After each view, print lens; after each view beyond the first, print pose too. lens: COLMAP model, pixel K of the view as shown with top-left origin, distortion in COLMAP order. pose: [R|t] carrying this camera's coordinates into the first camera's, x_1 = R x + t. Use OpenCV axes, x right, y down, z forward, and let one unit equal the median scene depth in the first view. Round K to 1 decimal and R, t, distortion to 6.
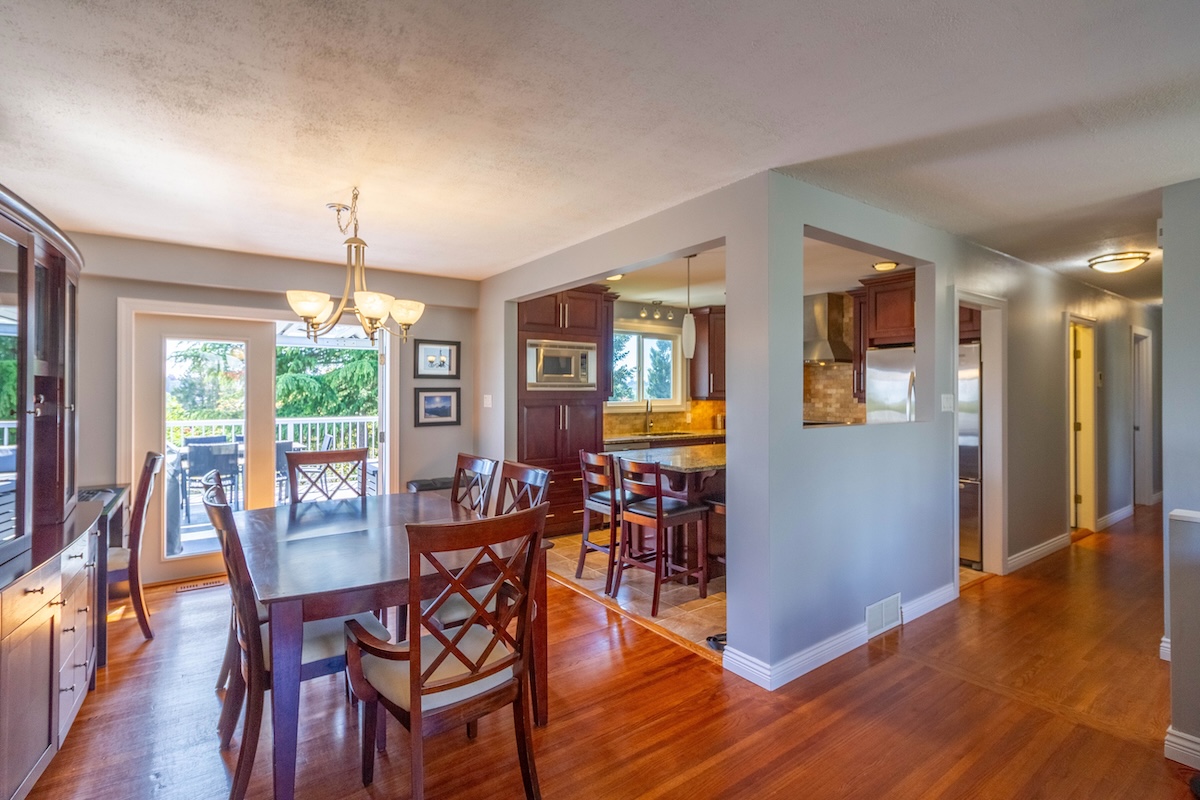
lens RADIAL K [[560.9, 0, 605.2], [0, 560.9, 386.0], [0, 0, 1]] dist [0.001897, 0.000846]
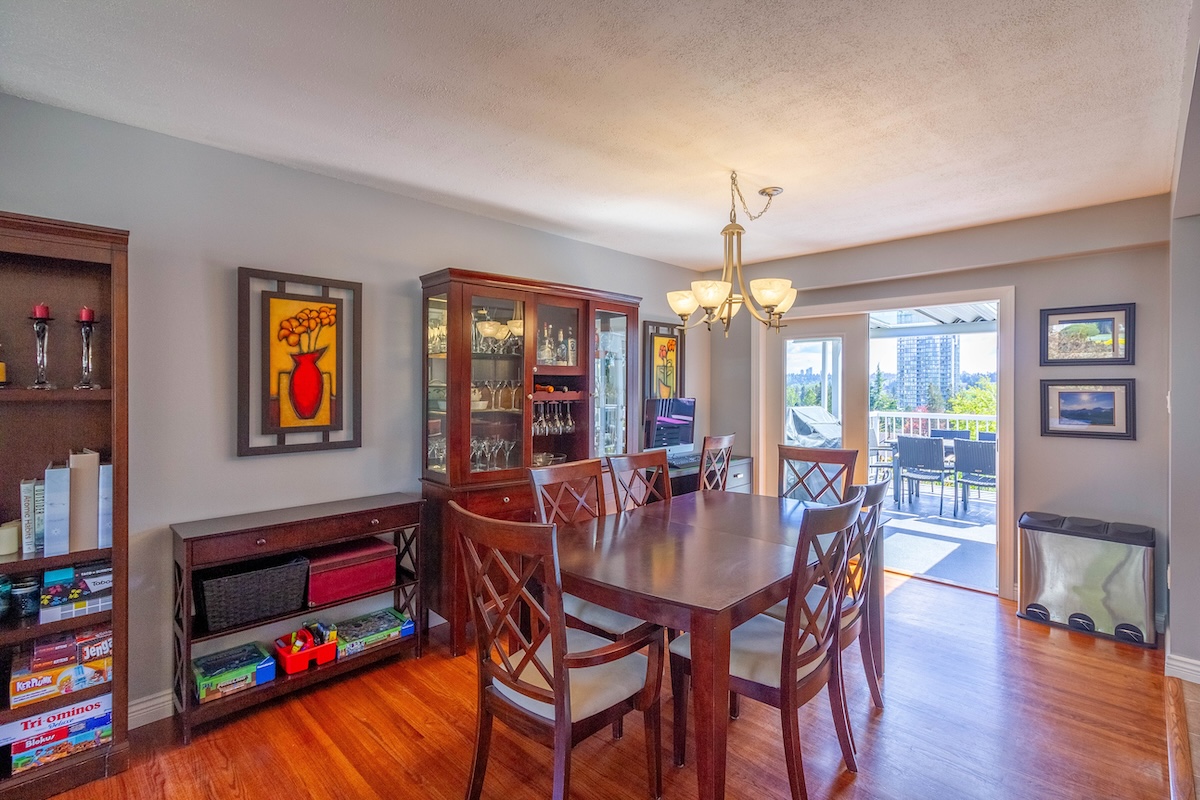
lens RADIAL K [[560.9, 0, 605.2], [0, 560.9, 386.0], [0, 0, 1]] dist [0.001897, 0.000846]
pose [[0.171386, 0.001460, -0.985203, 0.253683], [0.009527, 0.999950, 0.003139, 0.003668], [0.985158, -0.009924, 0.171363, 0.342750]]
